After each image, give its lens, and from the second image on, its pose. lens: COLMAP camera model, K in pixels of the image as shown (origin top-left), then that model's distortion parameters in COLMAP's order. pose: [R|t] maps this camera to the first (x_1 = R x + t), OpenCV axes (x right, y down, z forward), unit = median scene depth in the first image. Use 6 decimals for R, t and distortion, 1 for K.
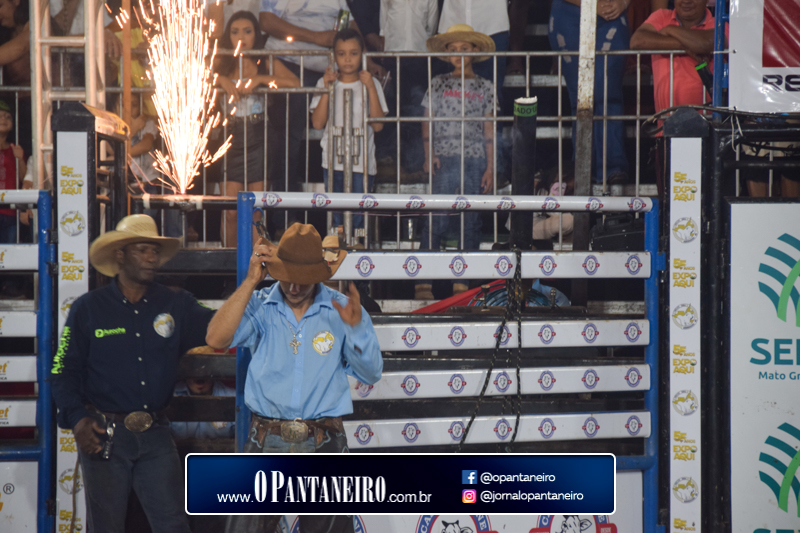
lens RADIAL K [[4248.3, 0, 400.1], [0, 4248.3, 266.4], [0, 0, 1]] dist [0.951283, 0.000000]
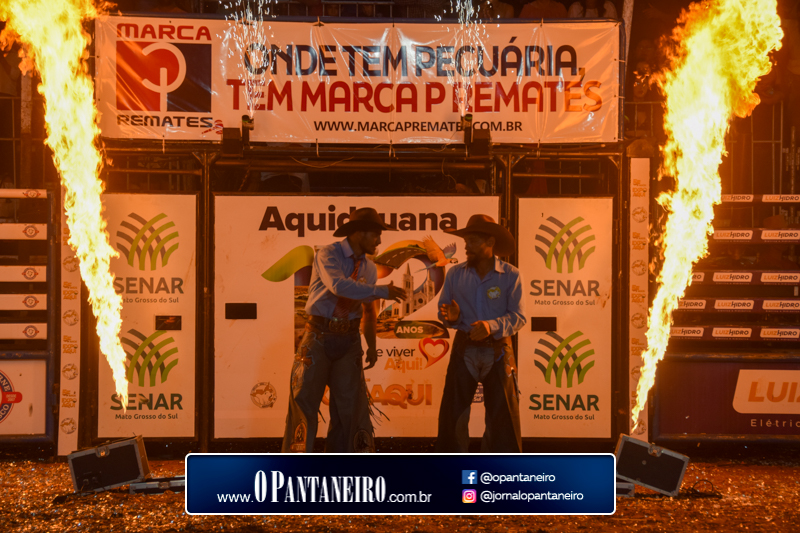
lens RADIAL K [[2580.4, 0, 398.3], [0, 2580.4, 263.7], [0, 0, 1]] dist [0.573646, 0.000000]
pose [[0.952745, -0.003452, 0.303750, -0.113448], [-0.000454, 0.999918, 0.012787, -0.000906], [-0.303770, -0.012321, 0.952666, 0.028656]]
